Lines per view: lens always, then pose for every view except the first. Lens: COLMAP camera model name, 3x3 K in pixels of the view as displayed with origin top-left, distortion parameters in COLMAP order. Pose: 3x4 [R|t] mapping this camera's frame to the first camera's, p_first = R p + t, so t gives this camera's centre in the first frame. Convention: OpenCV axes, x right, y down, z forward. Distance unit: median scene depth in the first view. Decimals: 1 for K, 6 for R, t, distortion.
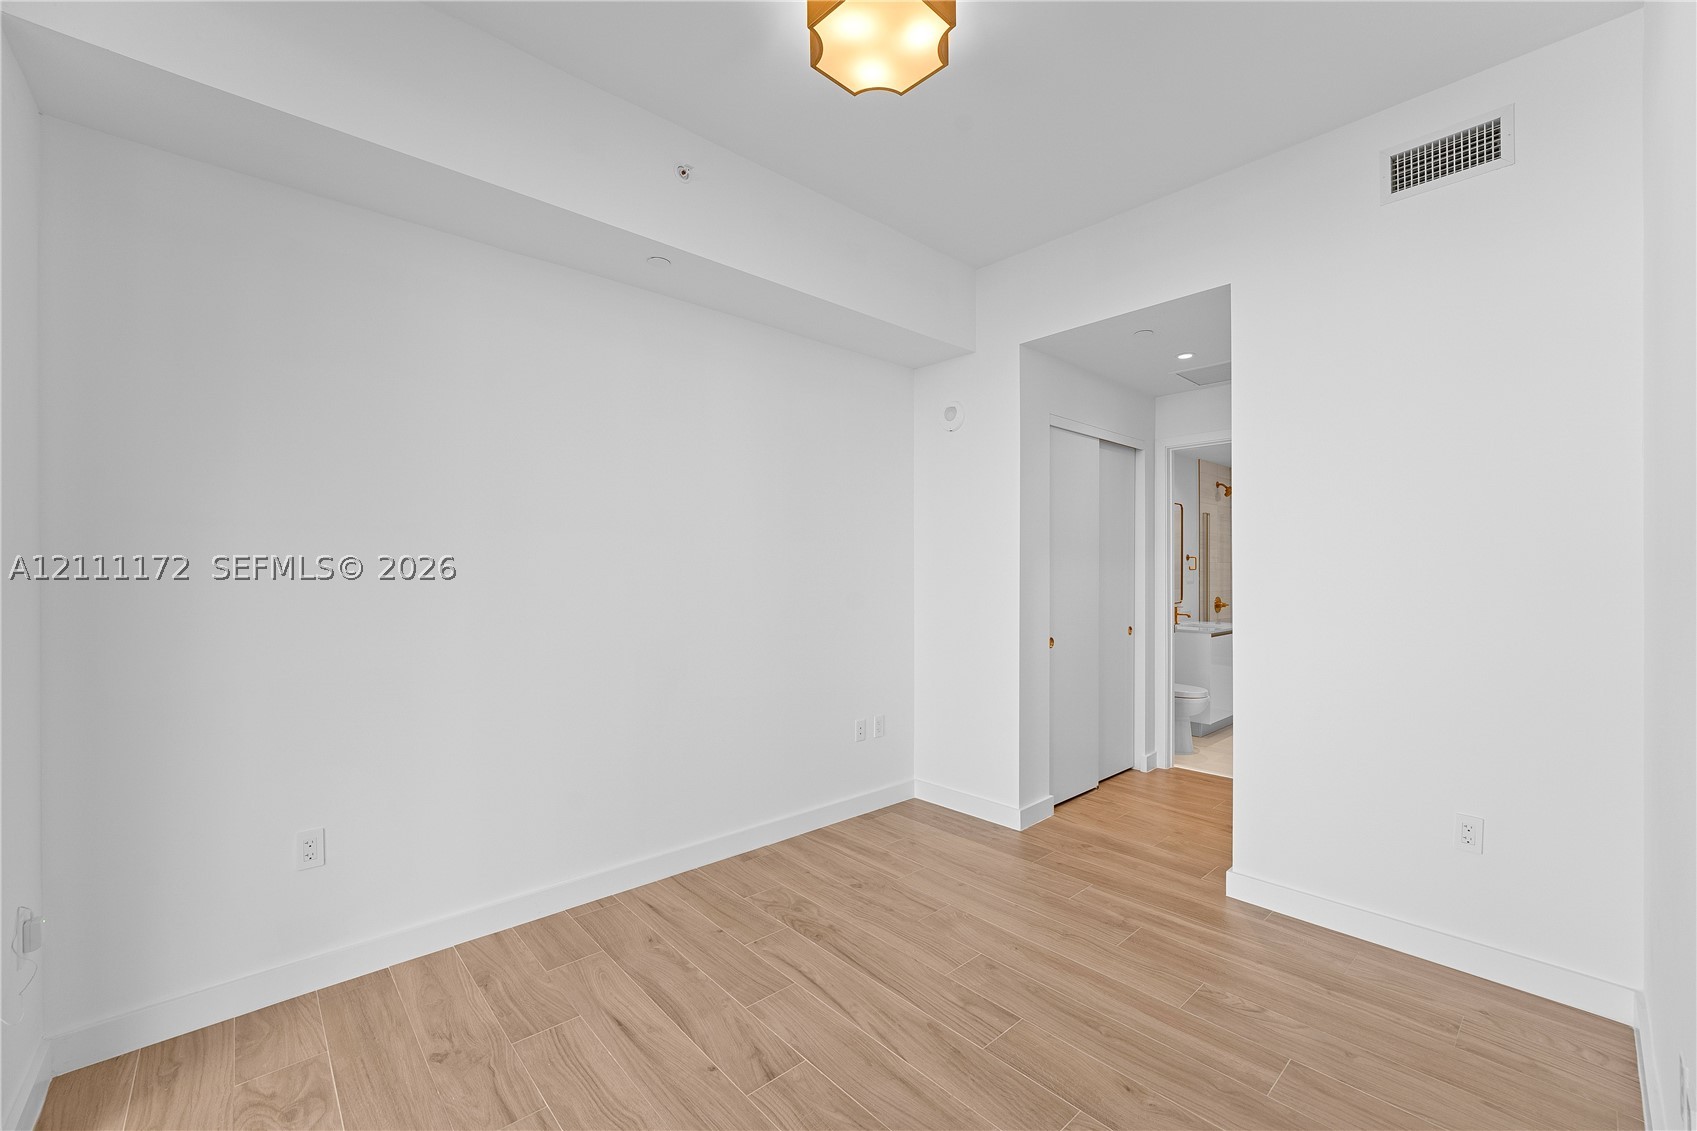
lens RADIAL K [[687.1, 0, 856.2], [0, 687.1, 569.0], [0, 0, 1]] dist [-0.007531, 0.000333]
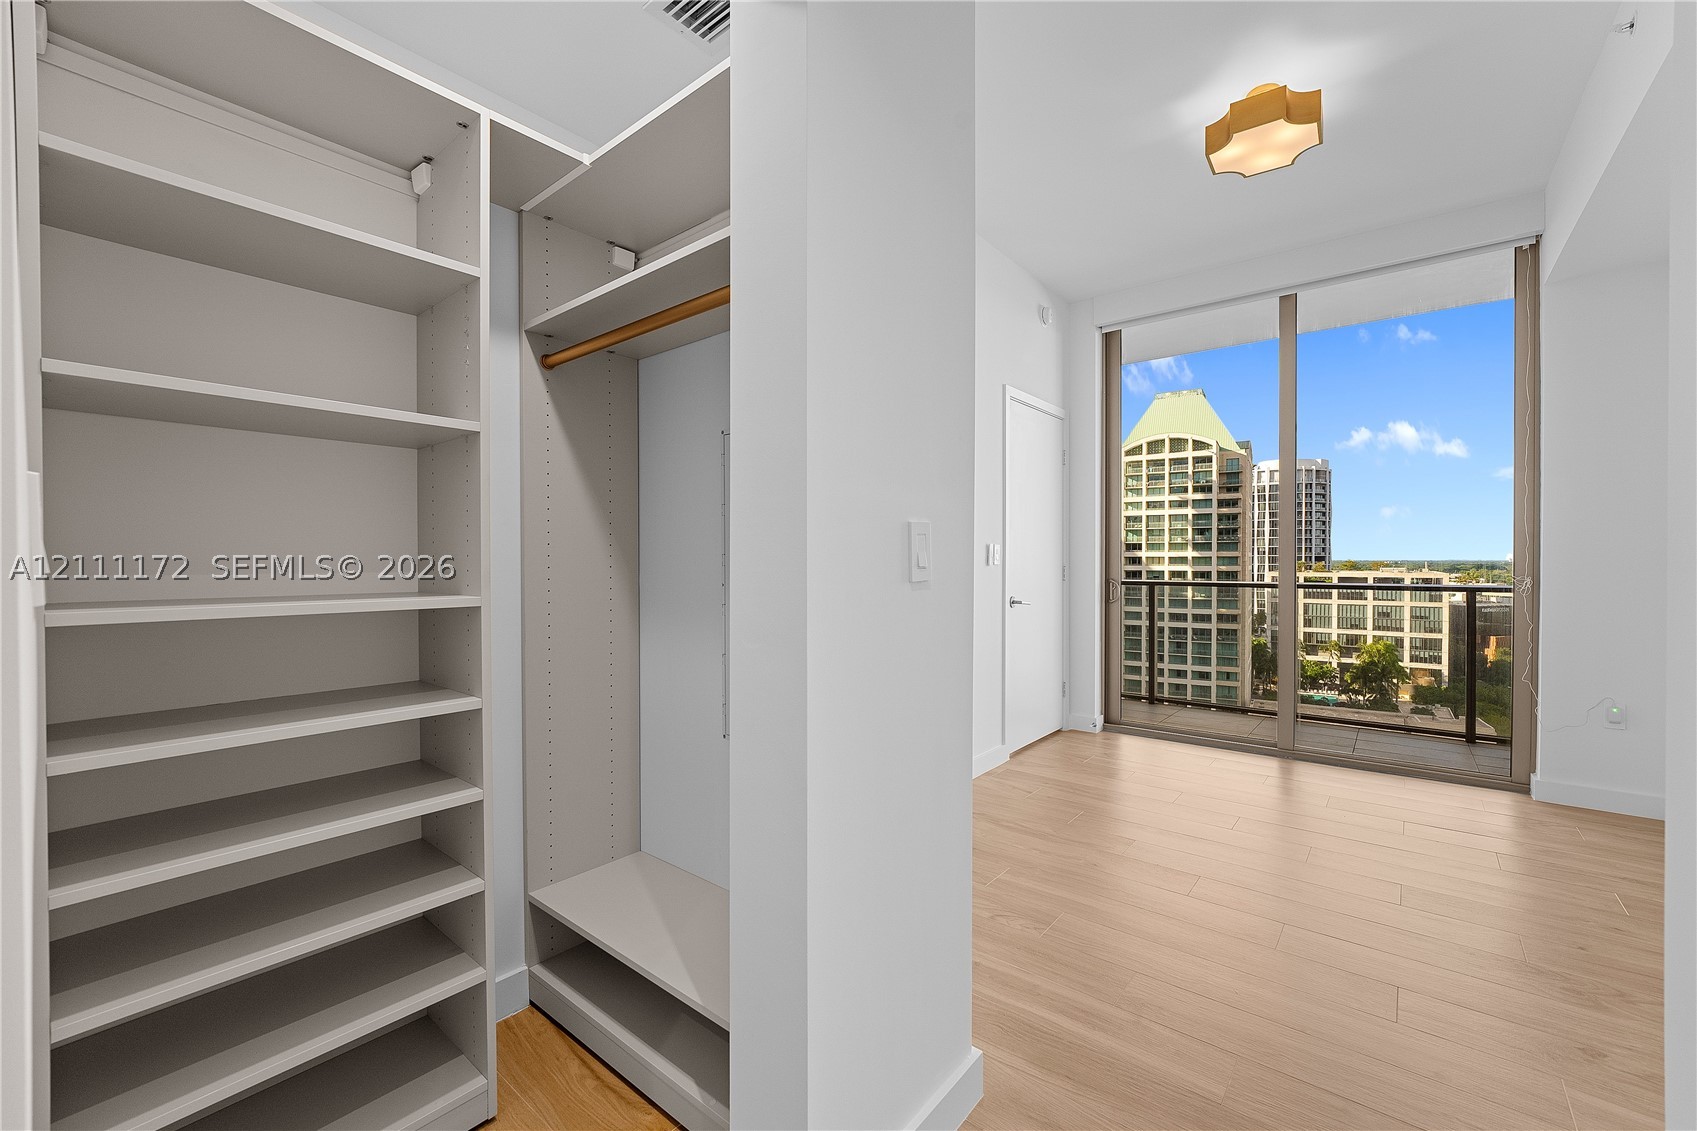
lens RADIAL K [[724.3, 0, 847.3], [0, 724.3, 570.8], [0, 0, 1]] dist [-0.013743, 0.004460]
pose [[-0.988002, 0.003995, -0.154388, 0.733051], [0.002821, 0.999965, 0.007820, 0.053473], [0.154414, 0.007291, -0.987979, 1.541916]]
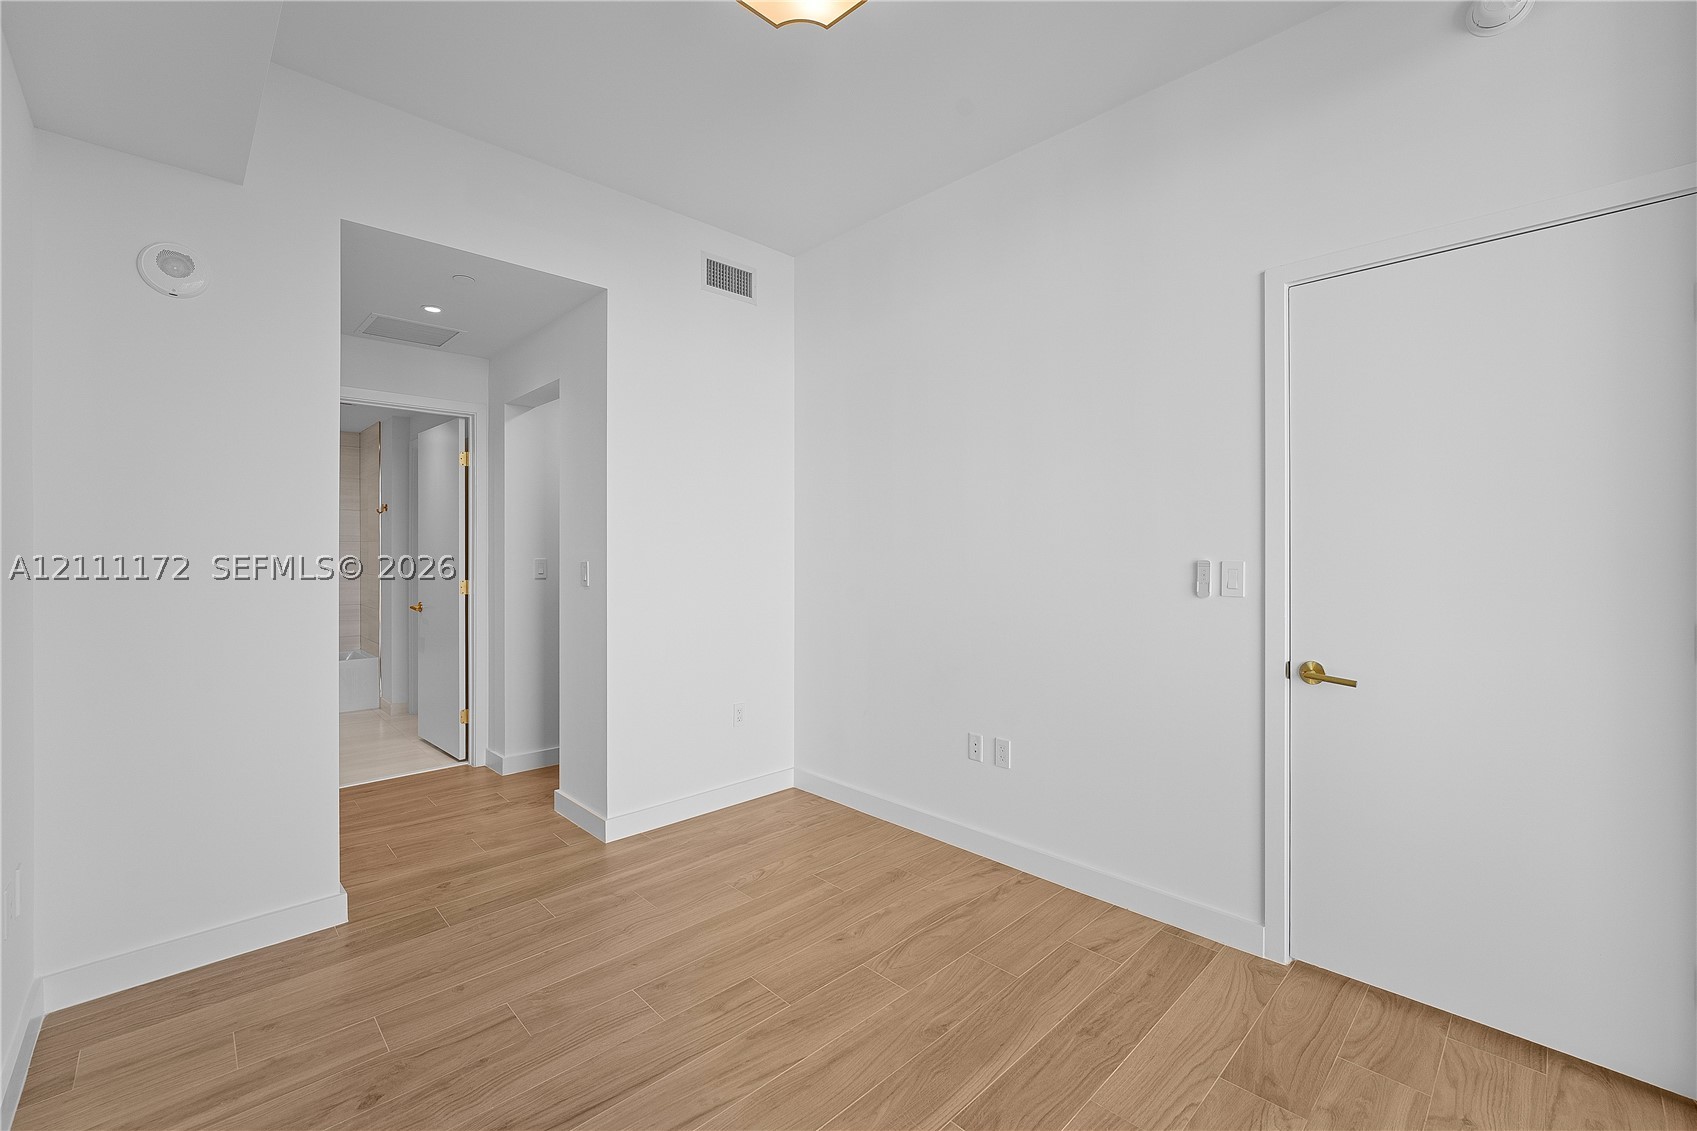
lens RADIAL K [[687.1, 0, 856.2], [0, 687.1, 569.0], [0, 0, 1]] dist [-0.007531, 0.000333]
pose [[-0.016348, -0.023183, 0.999598, -0.561208], [-0.002226, 0.999730, 0.023150, 0.005908], [-0.999864, -0.001846, -0.016395, 0.606003]]
